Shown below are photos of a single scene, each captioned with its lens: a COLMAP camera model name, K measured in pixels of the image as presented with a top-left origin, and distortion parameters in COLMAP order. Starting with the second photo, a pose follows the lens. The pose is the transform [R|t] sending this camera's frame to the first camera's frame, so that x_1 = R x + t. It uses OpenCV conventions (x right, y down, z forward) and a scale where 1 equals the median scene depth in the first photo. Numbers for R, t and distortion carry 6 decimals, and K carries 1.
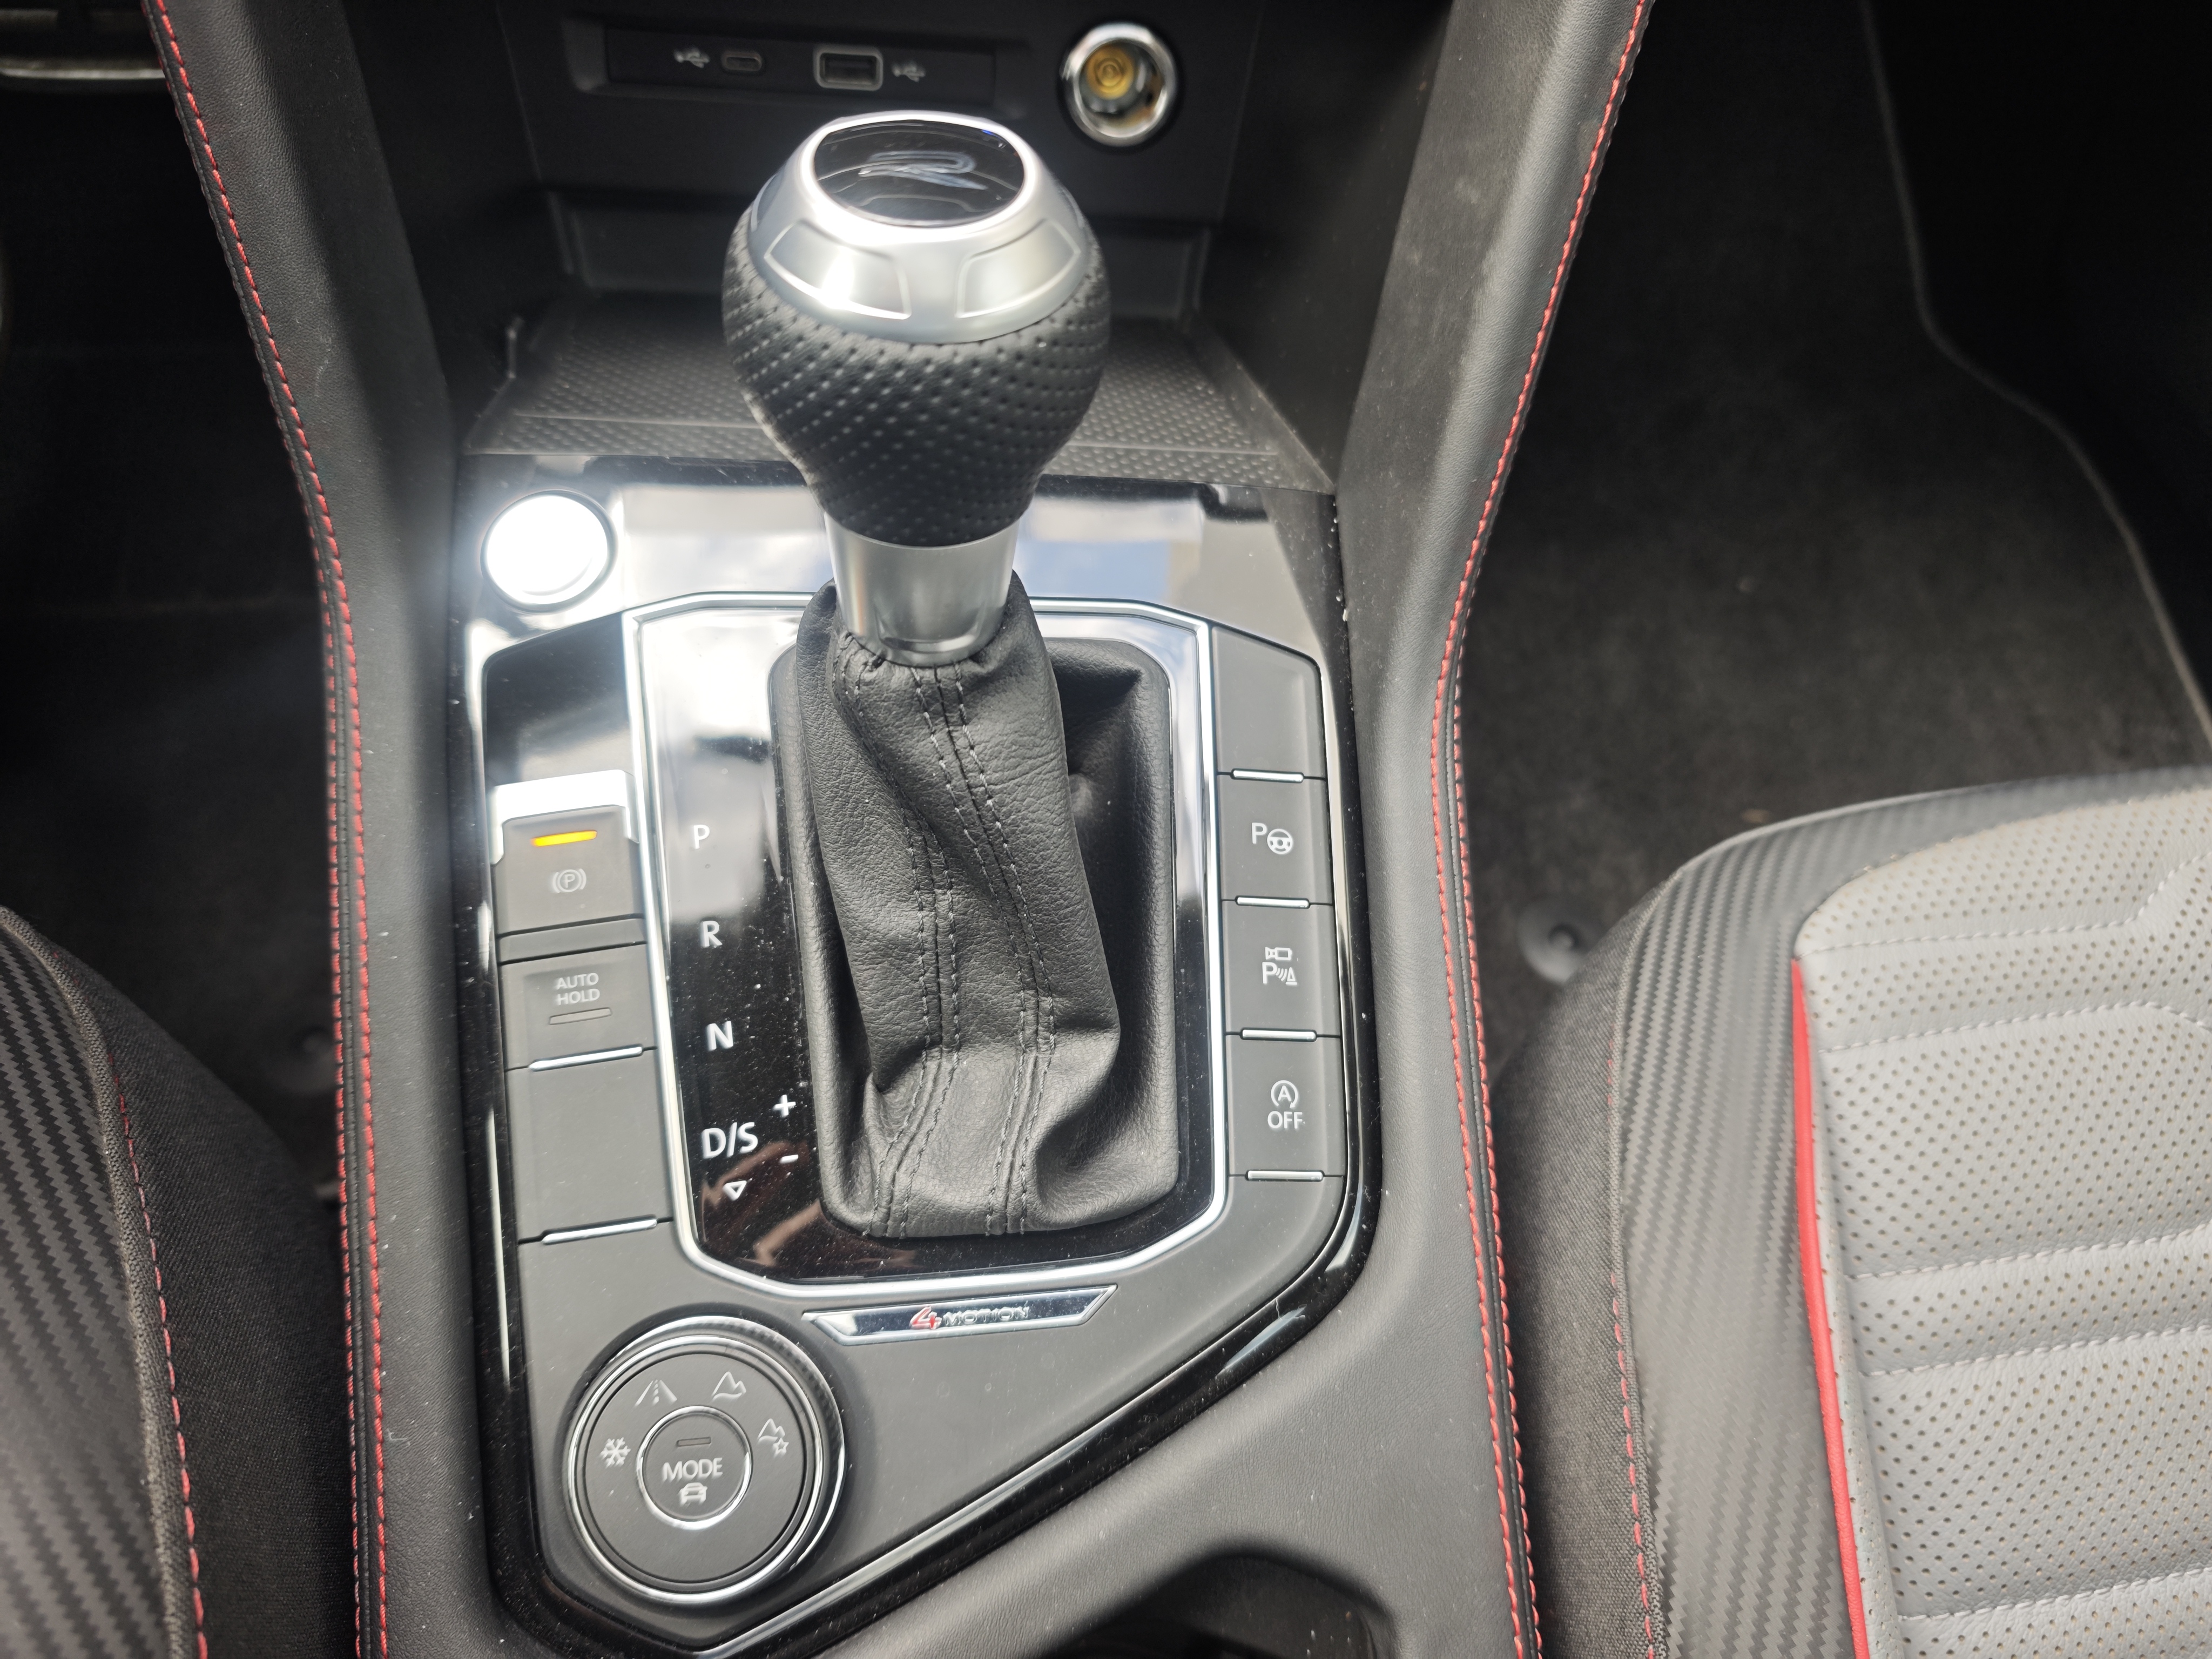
lens RADIAL K [[1562.9, 0, 1116.9], [0, 1562.9, 827.9], [0, 0, 1]] dist [-0.043570, 0.042952]
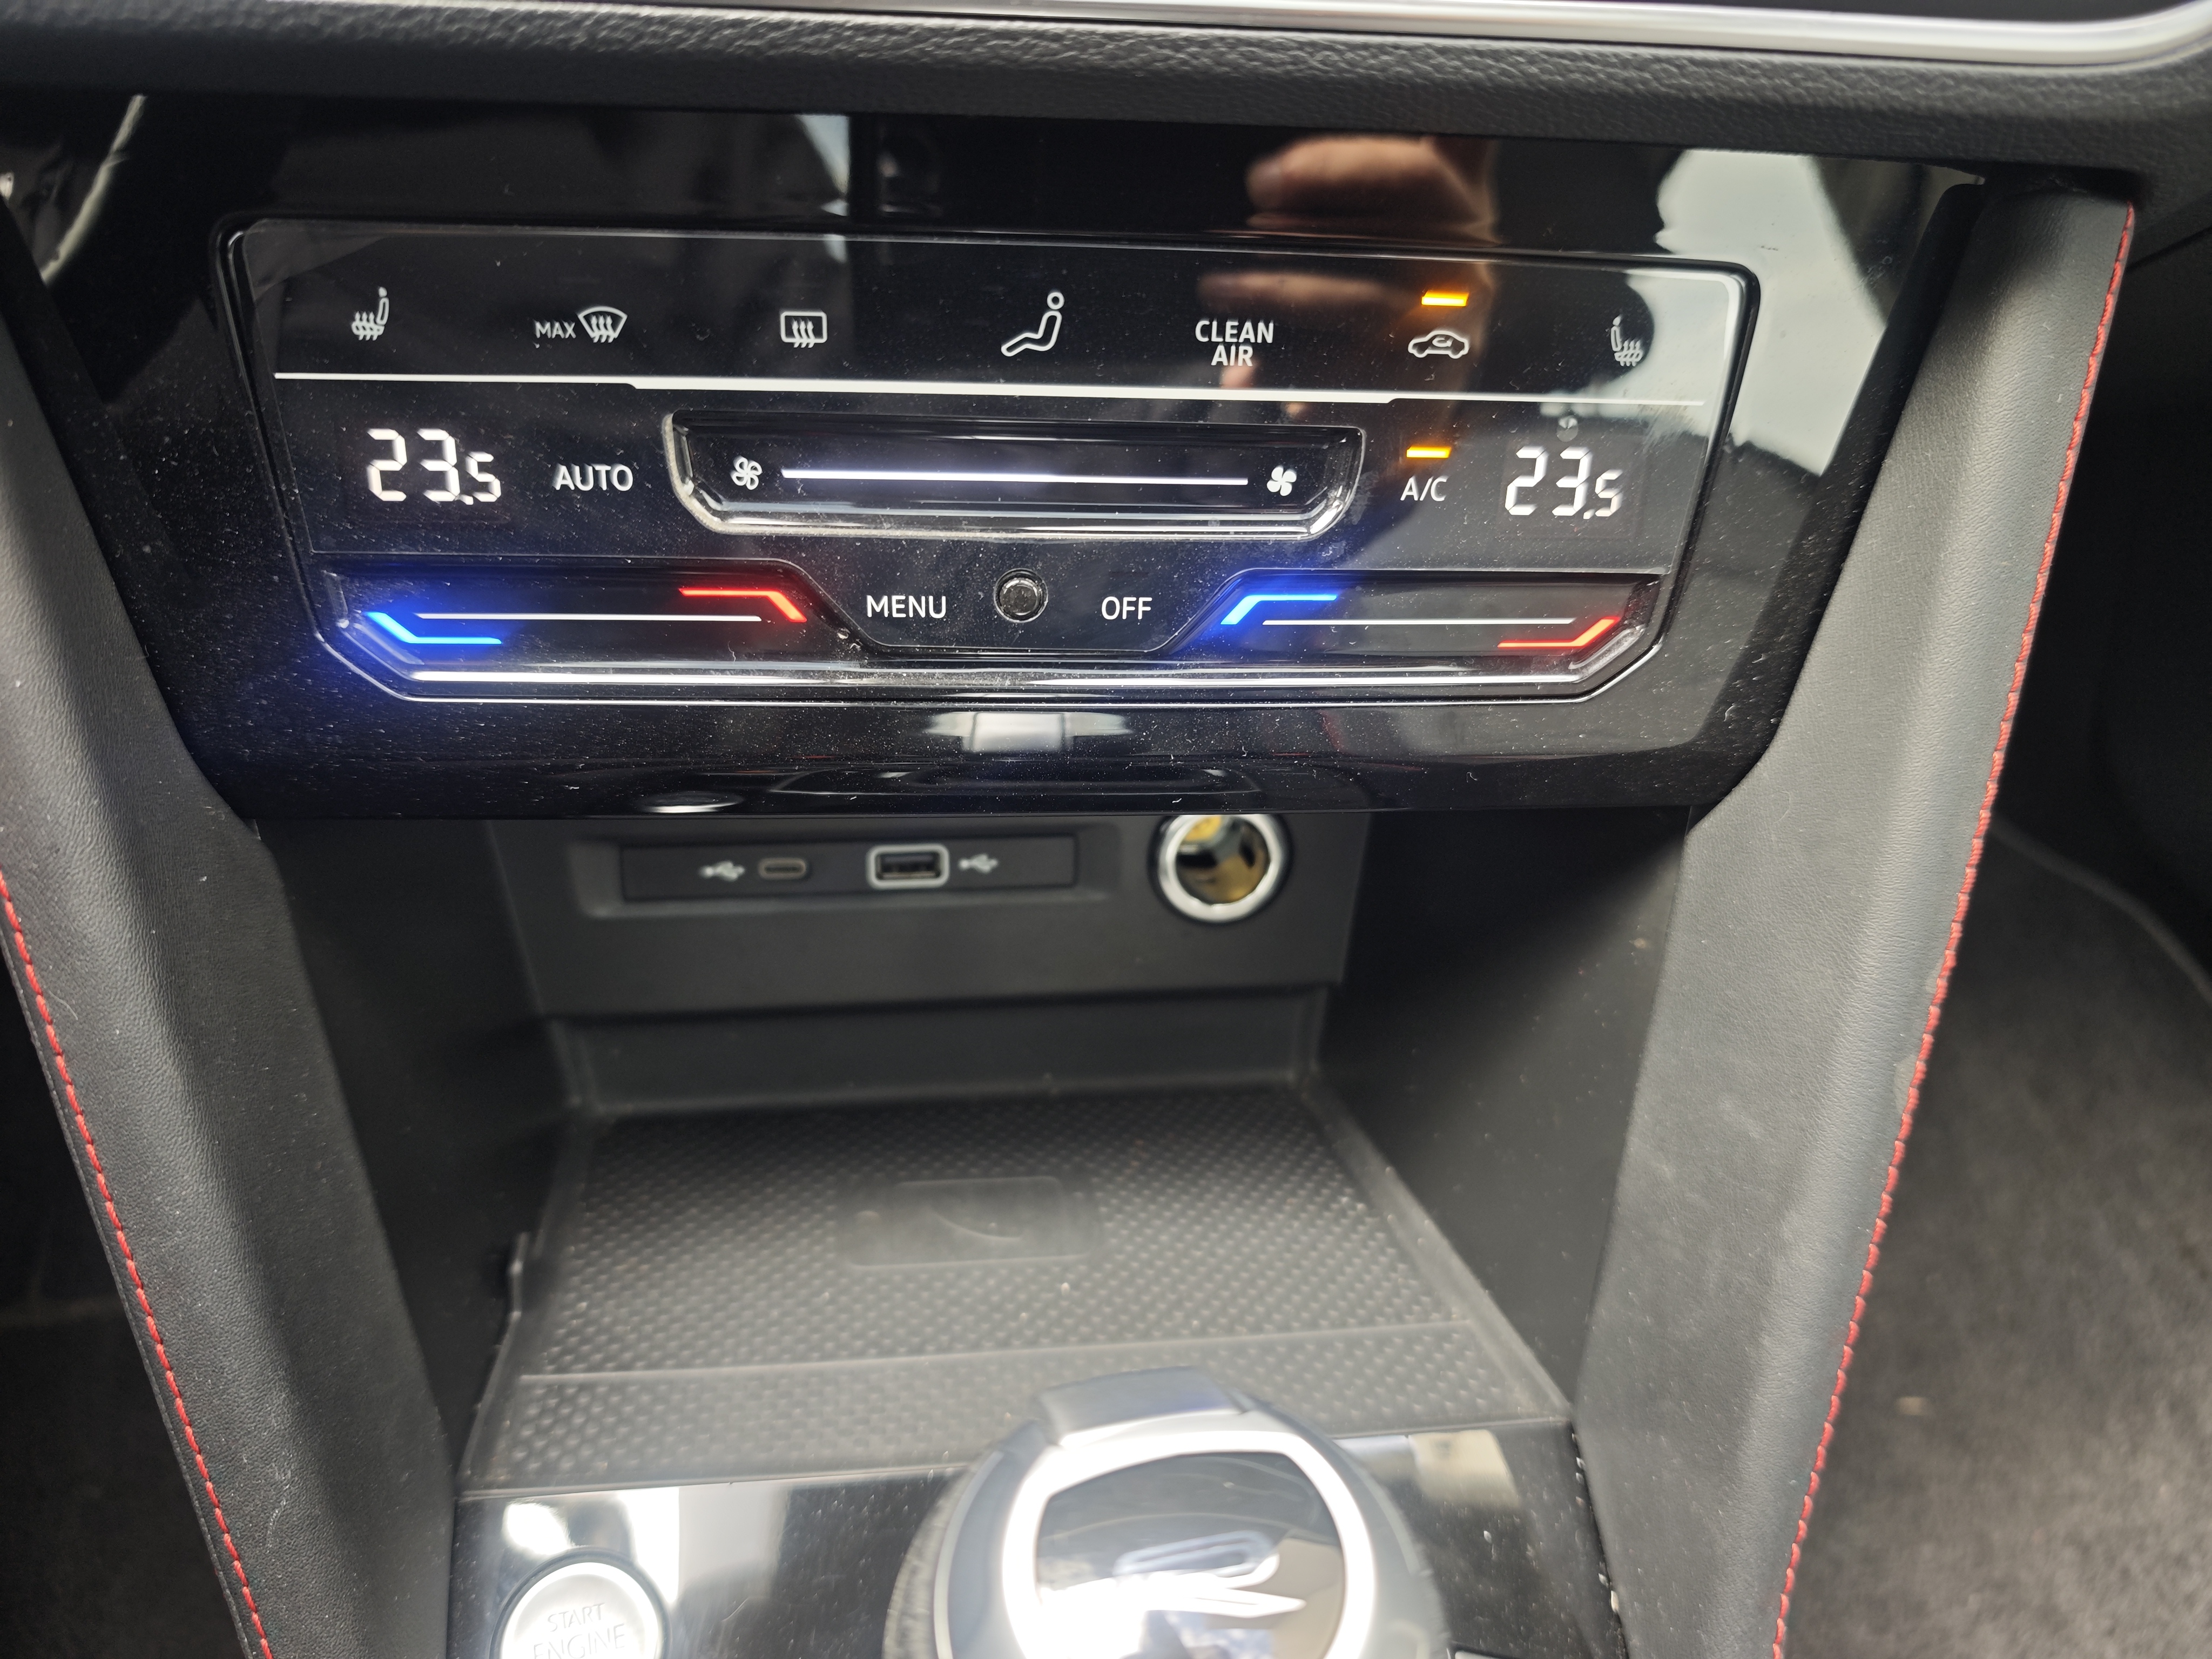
lens RADIAL K [[1541.6, 0, 1098.3], [0, 1541.6, 817.4], [0, 0, 1]] dist [-0.002528, 0.001793]
pose [[0.996891, -0.070111, 0.035955, -0.098647], [0.075774, 0.978163, -0.193532, -0.350997], [-0.021601, 0.195655, 0.980435, 0.160818]]
